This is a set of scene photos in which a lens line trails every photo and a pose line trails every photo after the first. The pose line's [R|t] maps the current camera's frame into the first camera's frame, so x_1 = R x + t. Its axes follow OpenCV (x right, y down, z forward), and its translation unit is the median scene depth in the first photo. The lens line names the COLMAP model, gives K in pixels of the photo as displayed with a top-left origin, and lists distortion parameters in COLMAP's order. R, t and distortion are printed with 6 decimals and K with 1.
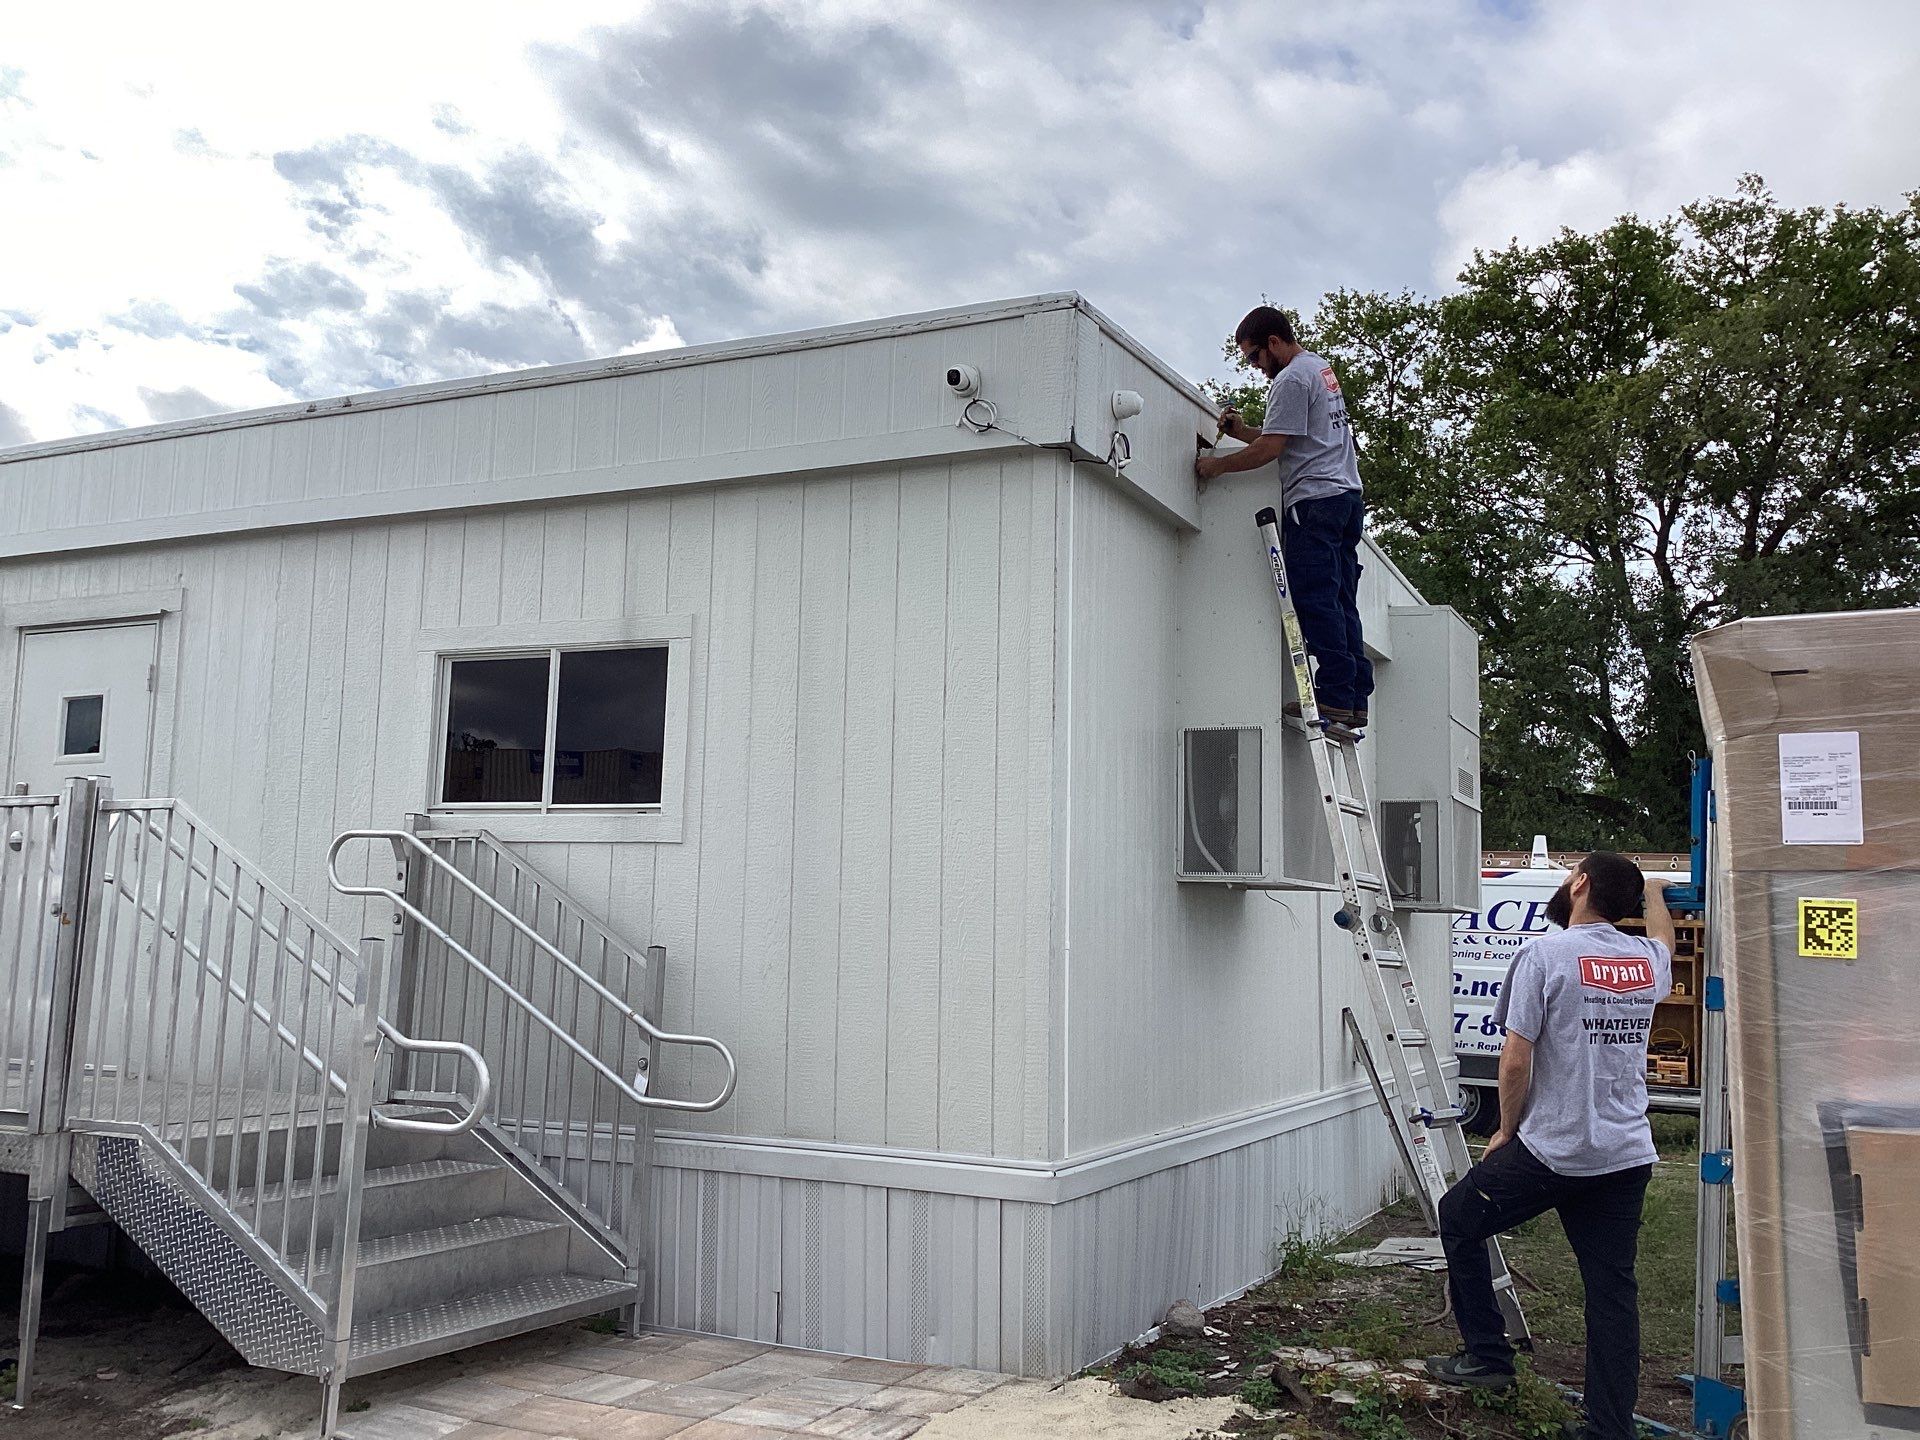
lens RADIAL K [[1722.9, 0, 928.2], [0, 1722.9, 718.0], [0, 0, 1]] dist [0.115265, -0.222590]
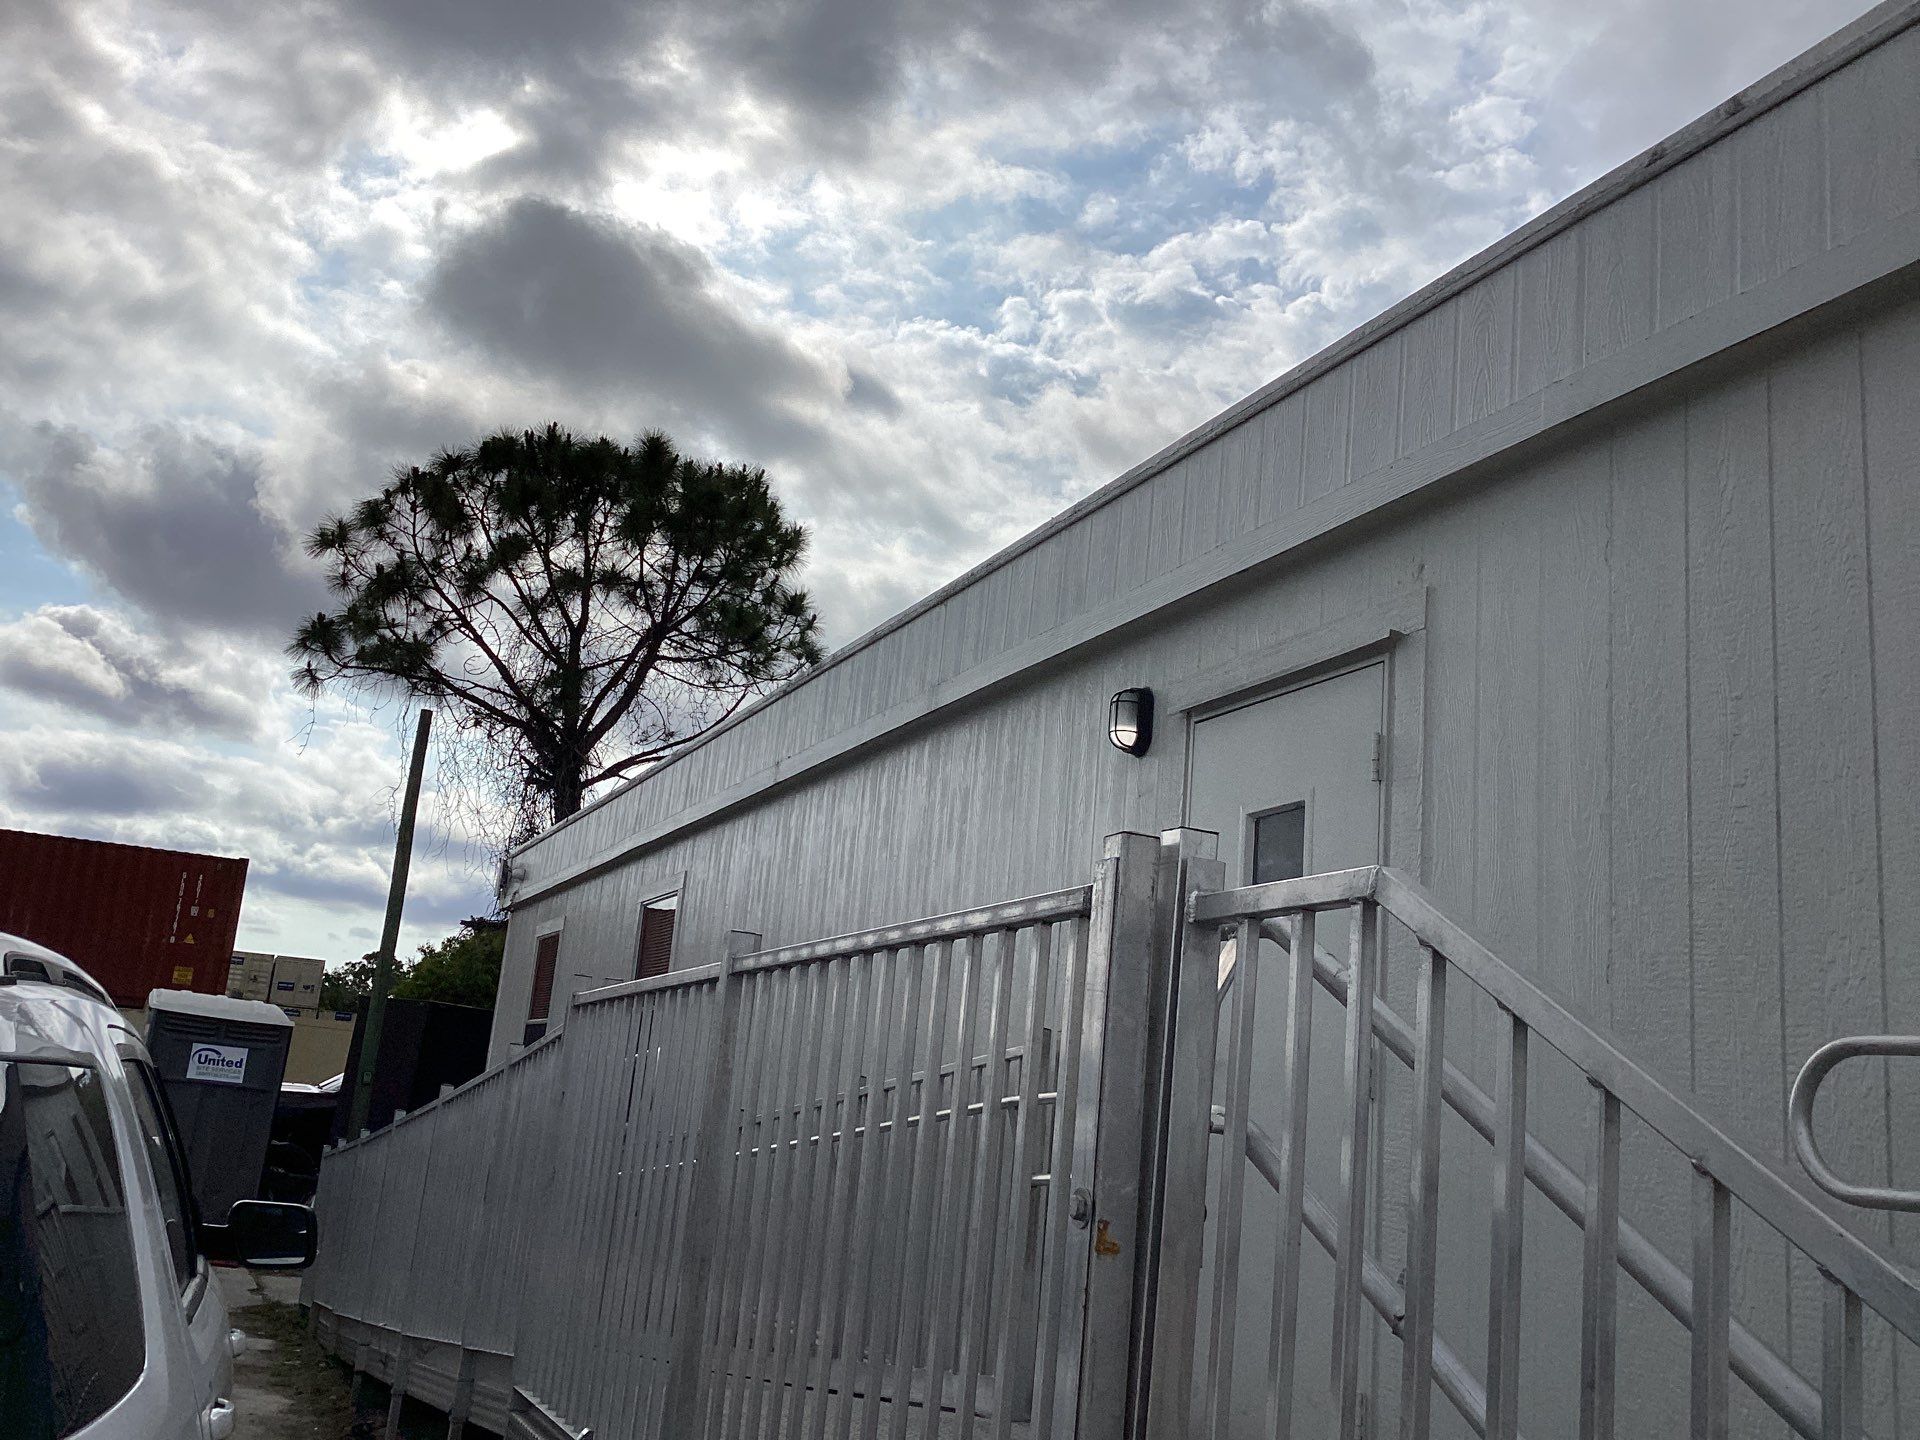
lens RADIAL K [[1722.9, 0, 928.2], [0, 1722.9, 718.0], [0, 0, 1]] dist [0.115265, -0.222590]
pose [[0.762122, -0.106370, -0.638636, -0.231532], [0.009070, 0.988069, -0.153747, 0.052583], [0.647370, 0.111382, 0.753994, 0.563696]]
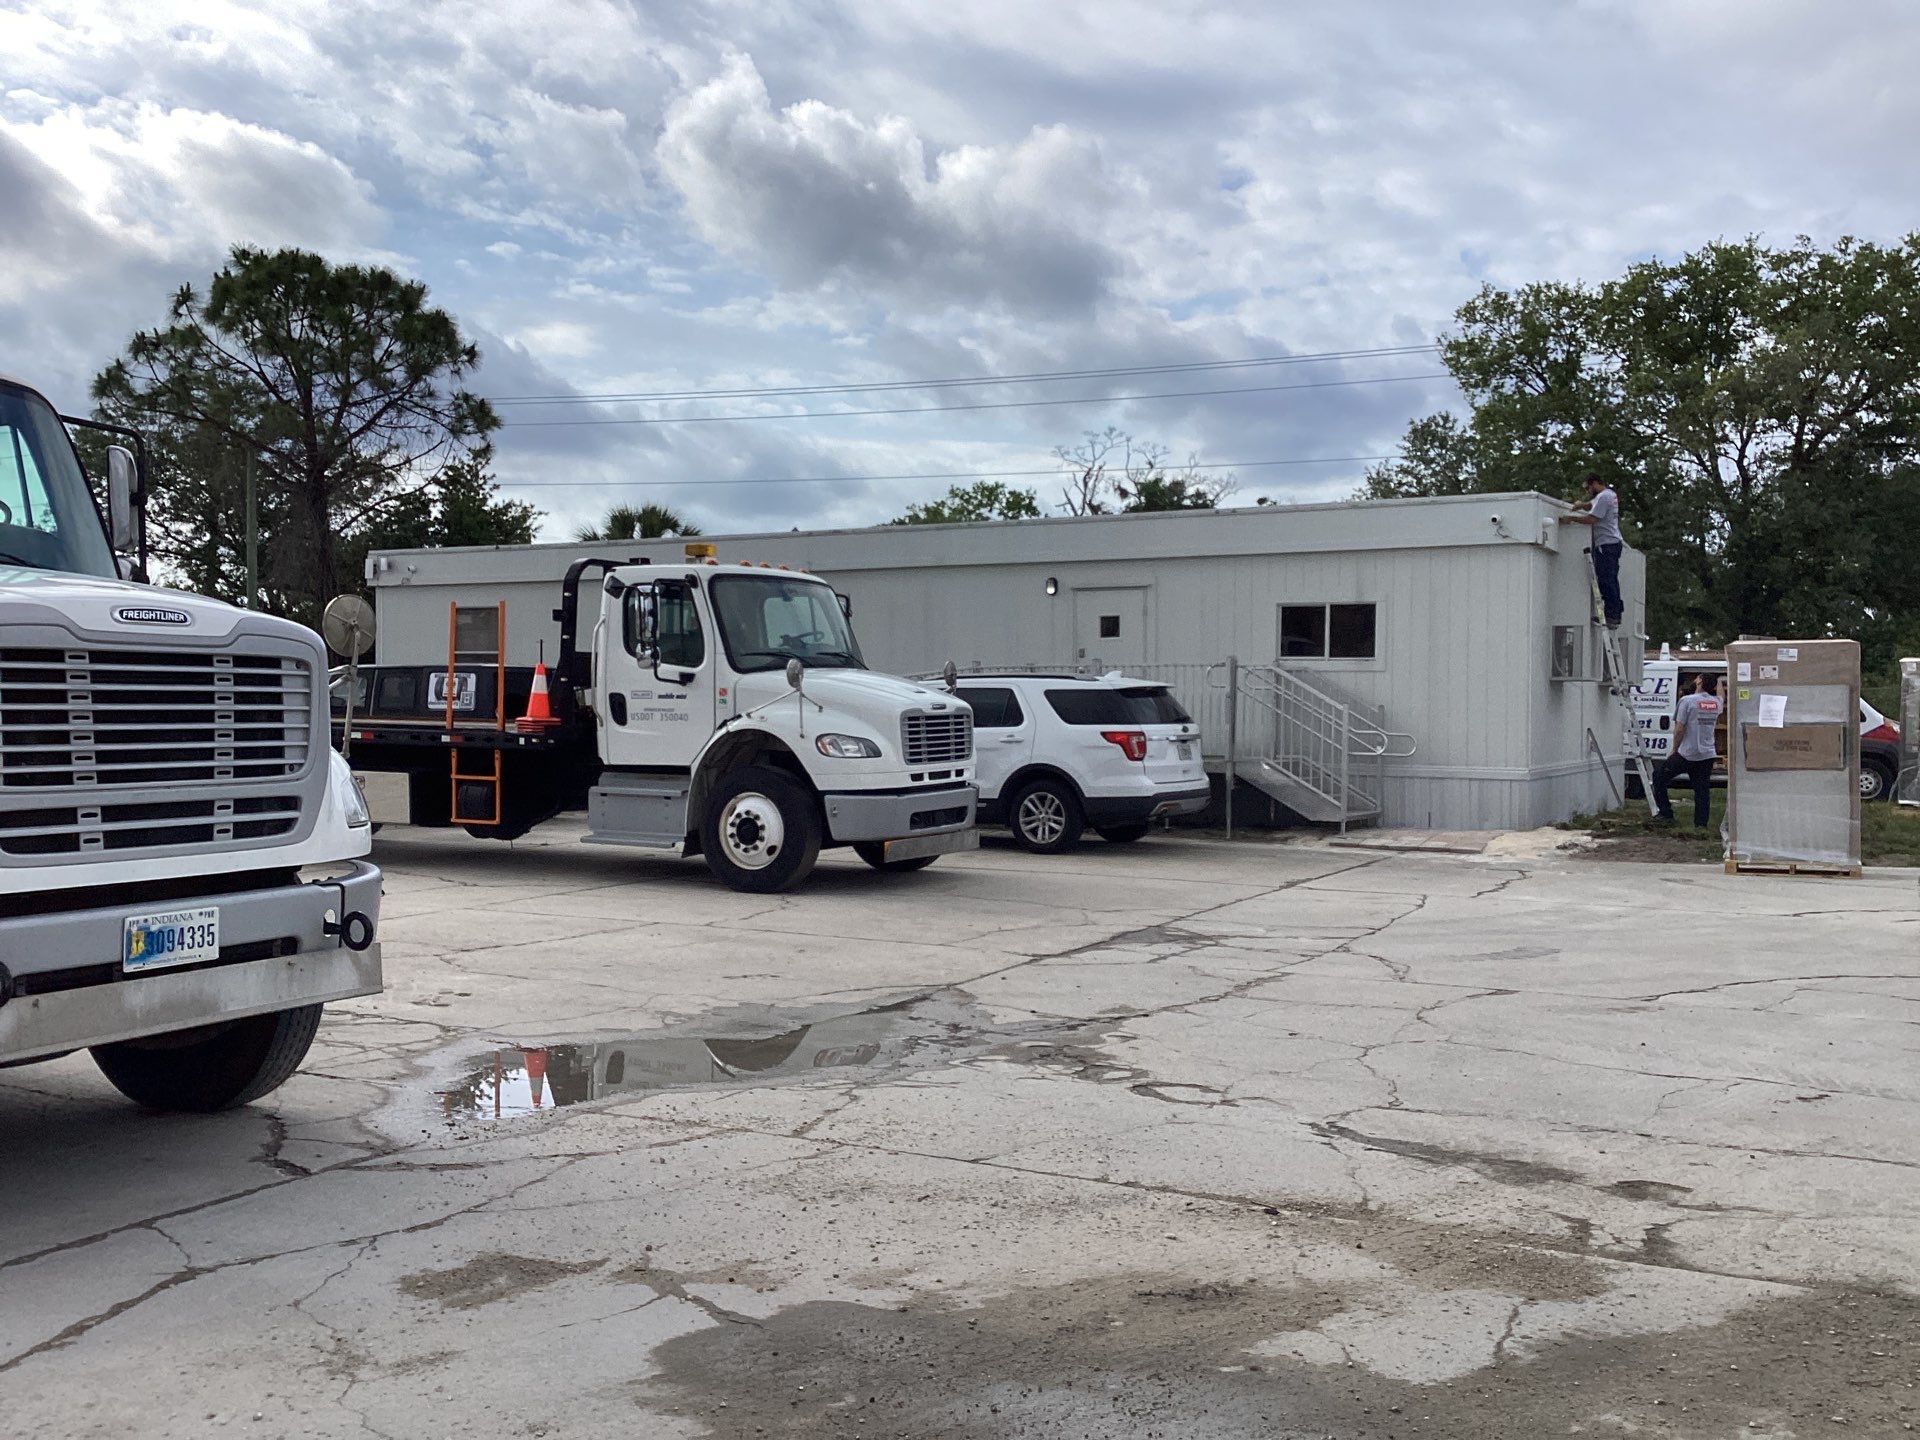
lens RADIAL K [[1722.9, 0, 928.2], [0, 1722.9, 718.0], [0, 0, 1]] dist [0.115265, -0.222590]
pose [[0.998962, -0.016552, -0.042440, -0.752462], [0.021961, 0.991229, 0.130318, -0.237612], [0.039910, -0.131115, 0.990564, -1.872836]]
